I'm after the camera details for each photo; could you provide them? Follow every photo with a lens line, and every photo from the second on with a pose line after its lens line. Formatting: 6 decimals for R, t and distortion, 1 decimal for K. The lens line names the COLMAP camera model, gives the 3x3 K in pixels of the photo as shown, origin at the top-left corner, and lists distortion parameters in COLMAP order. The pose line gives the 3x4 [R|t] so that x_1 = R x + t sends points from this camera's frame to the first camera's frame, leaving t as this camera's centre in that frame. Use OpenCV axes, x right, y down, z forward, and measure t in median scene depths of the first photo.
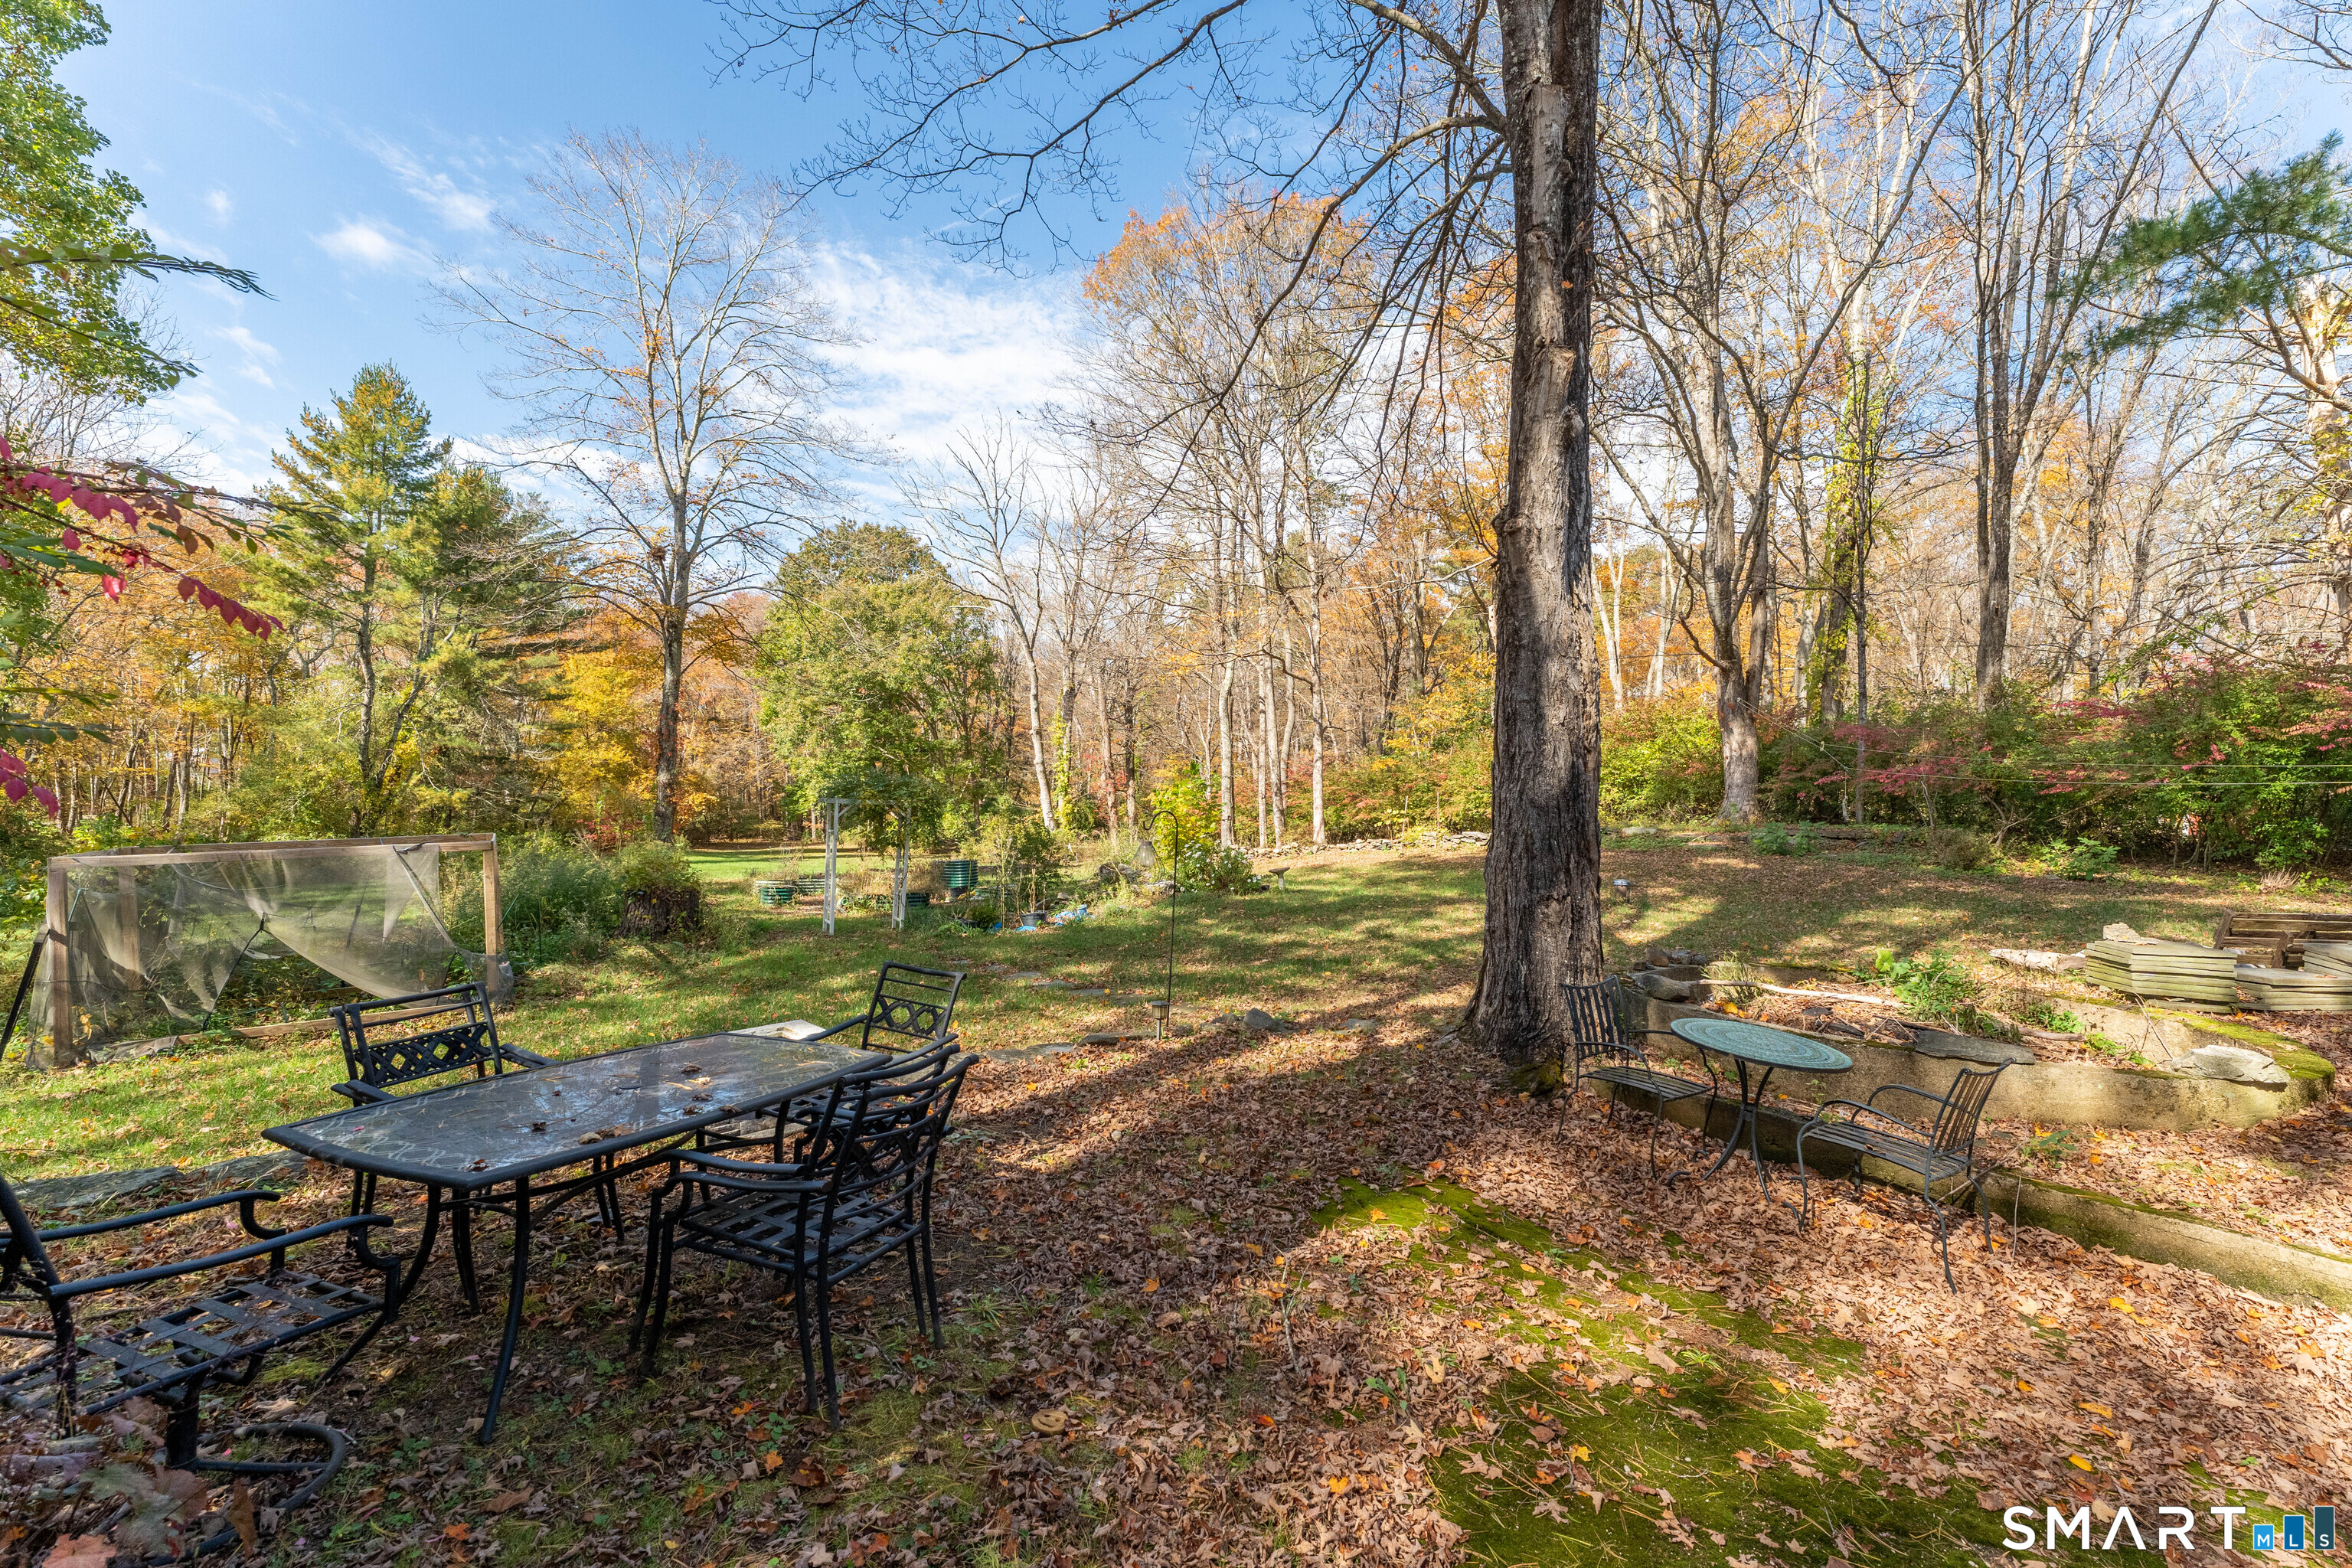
lens RADIAL K [[959.5, 0, 1171.6], [0, 959.5, 776.3], [0, 0, 1]] dist [-0.007103, 0.000184]
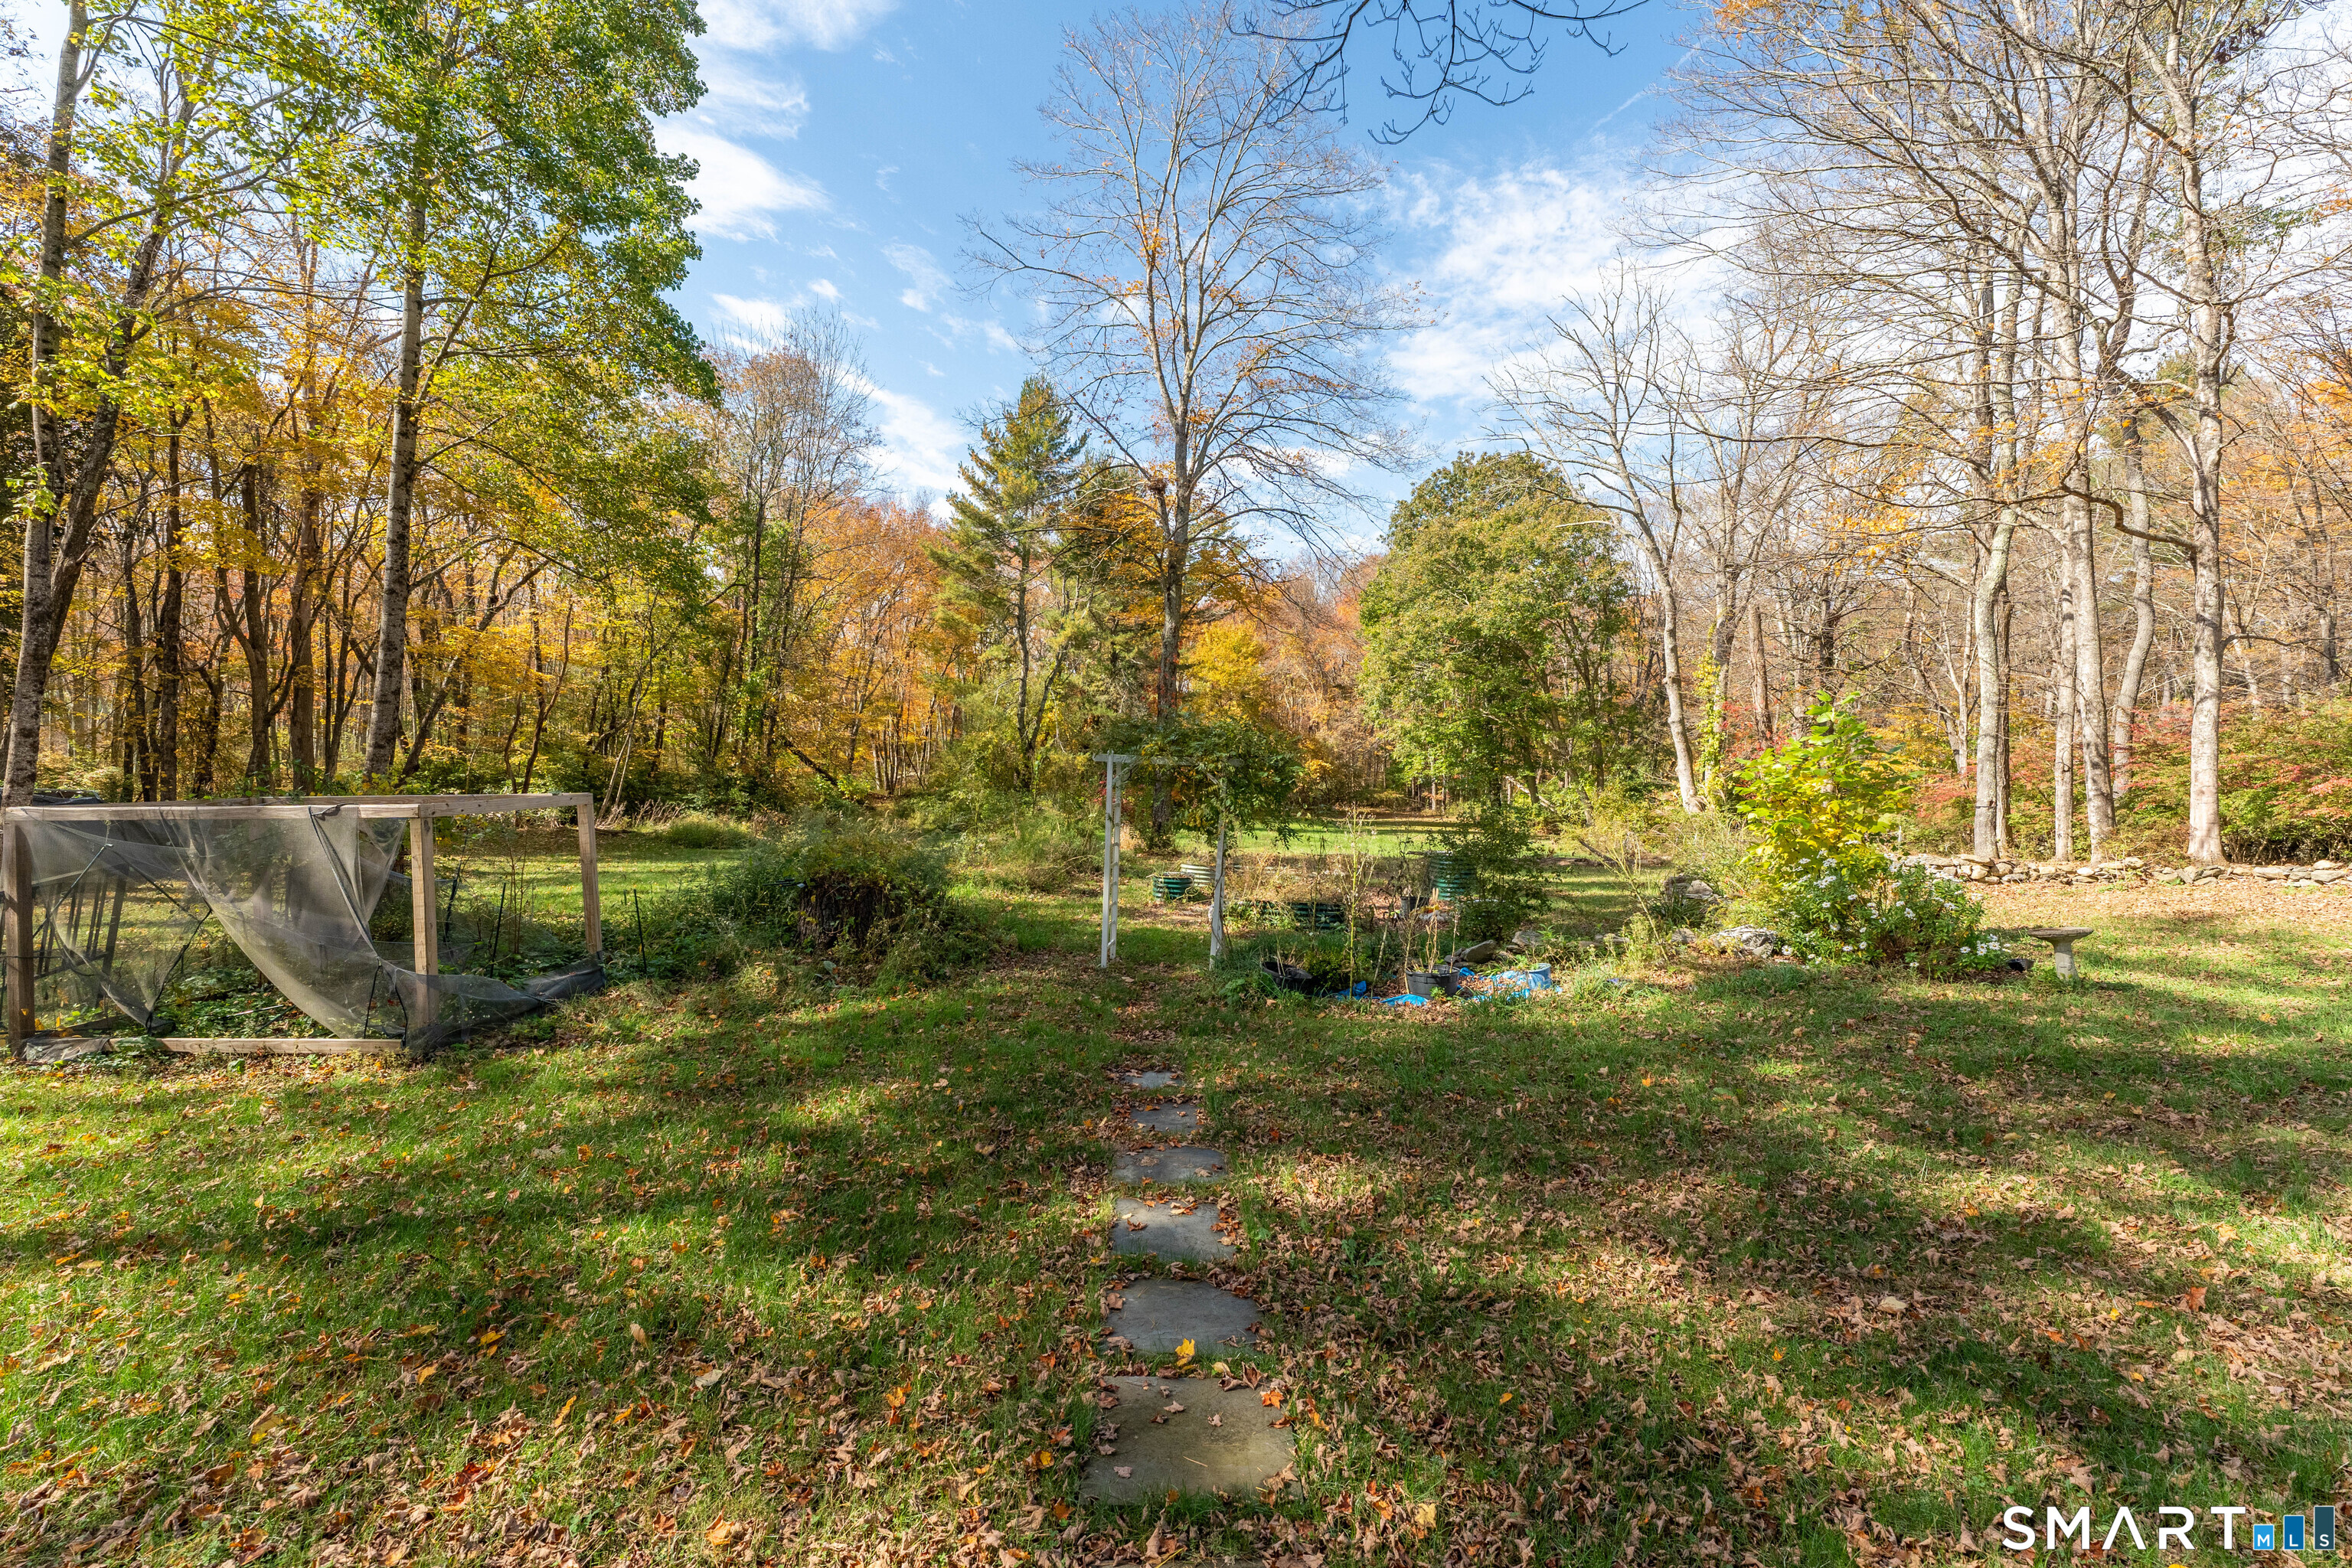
lens RADIAL K [[985.0, 0, 1185.9], [0, 985.0, 777.1], [0, 0, 1]] dist [-0.002389, -0.000227]
pose [[0.791578, 0.019099, -0.610770, 0.032099], [-0.000739, 0.999541, 0.030299, 0.006868], [0.611068, -0.023532, 0.791228, 0.189120]]
